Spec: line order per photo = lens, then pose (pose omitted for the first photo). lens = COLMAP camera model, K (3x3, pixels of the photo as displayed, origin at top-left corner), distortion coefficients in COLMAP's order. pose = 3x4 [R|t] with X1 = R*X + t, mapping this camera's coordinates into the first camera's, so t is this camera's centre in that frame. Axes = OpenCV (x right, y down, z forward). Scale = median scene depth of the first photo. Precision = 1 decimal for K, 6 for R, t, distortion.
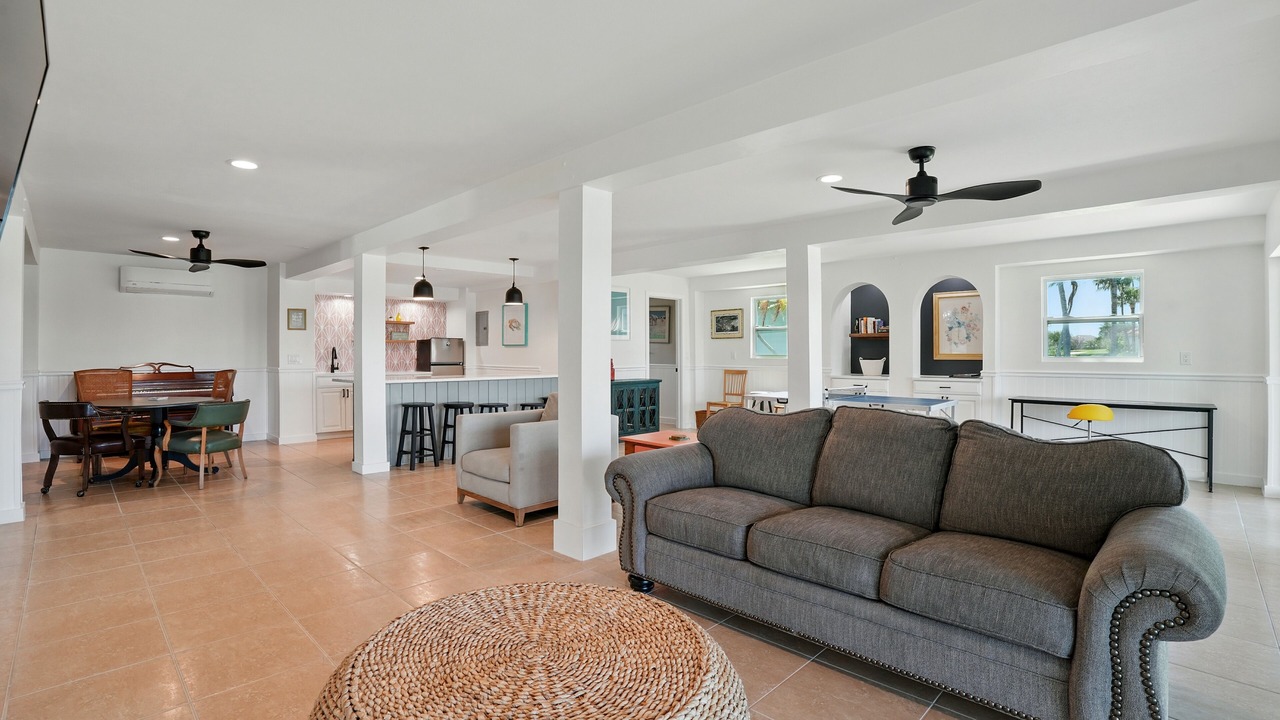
lens RADIAL K [[603.9, 0, 634.8], [0, 603.9, 347.7], [0, 0, 1]] dist [-0.071058, 0.029465]
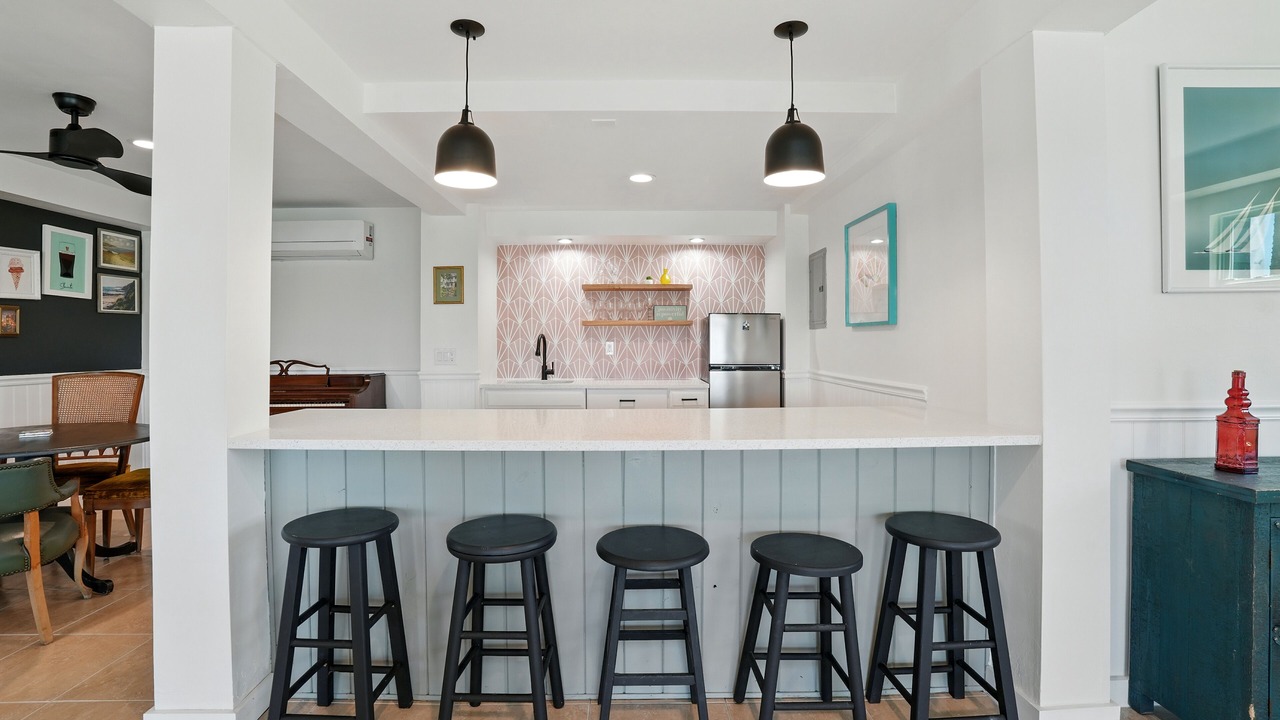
lens RADIAL K [[603.9, 0, 634.8], [0, 603.9, 347.7], [0, 0, 1]] dist [-0.071058, 0.029465]
pose [[0.721519, 0.004113, -0.692383, -0.047967], [0.007237, 0.999883, 0.013481, 0.004441], [0.692357, -0.014738, 0.721404, 0.642743]]
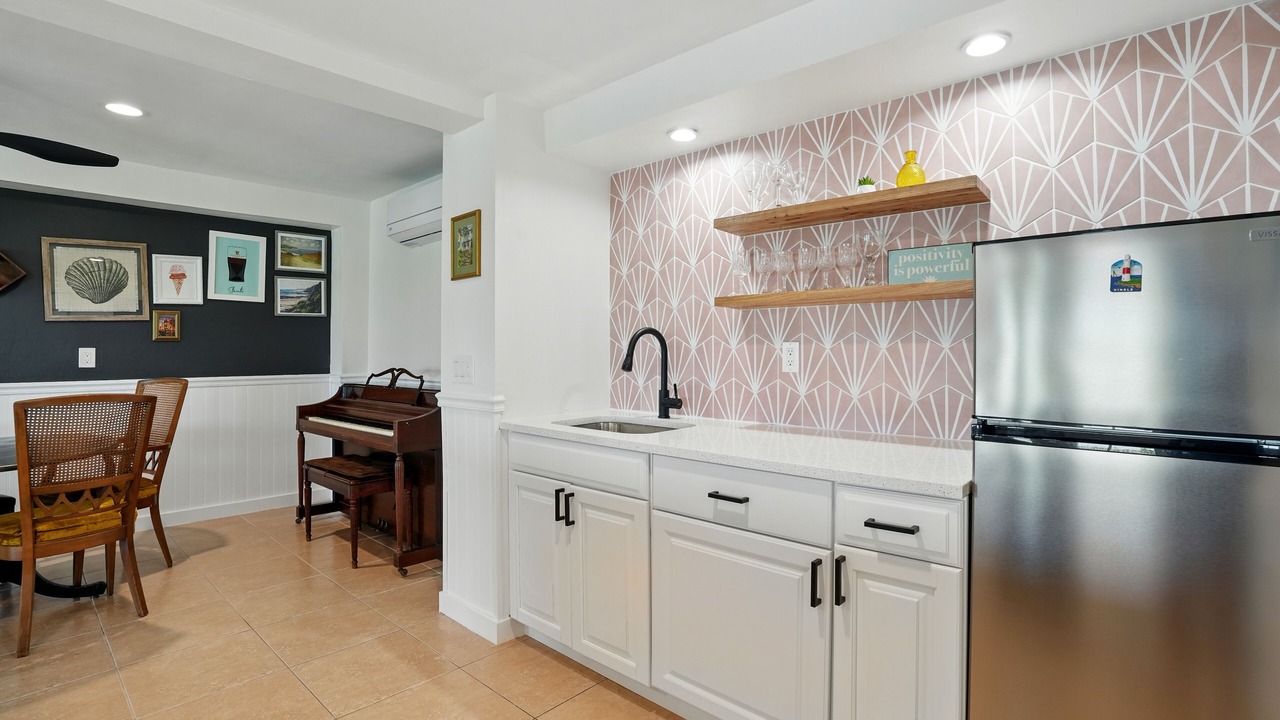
lens RADIAL K [[603.9, 0, 634.8], [0, 603.9, 347.7], [0, 0, 1]] dist [-0.071058, 0.029465]
pose [[0.050082, -0.000762, -0.998745, -0.214872], [0.010718, 0.999943, -0.000226, 0.007981], [0.998688, -0.010693, 0.050088, 0.968129]]
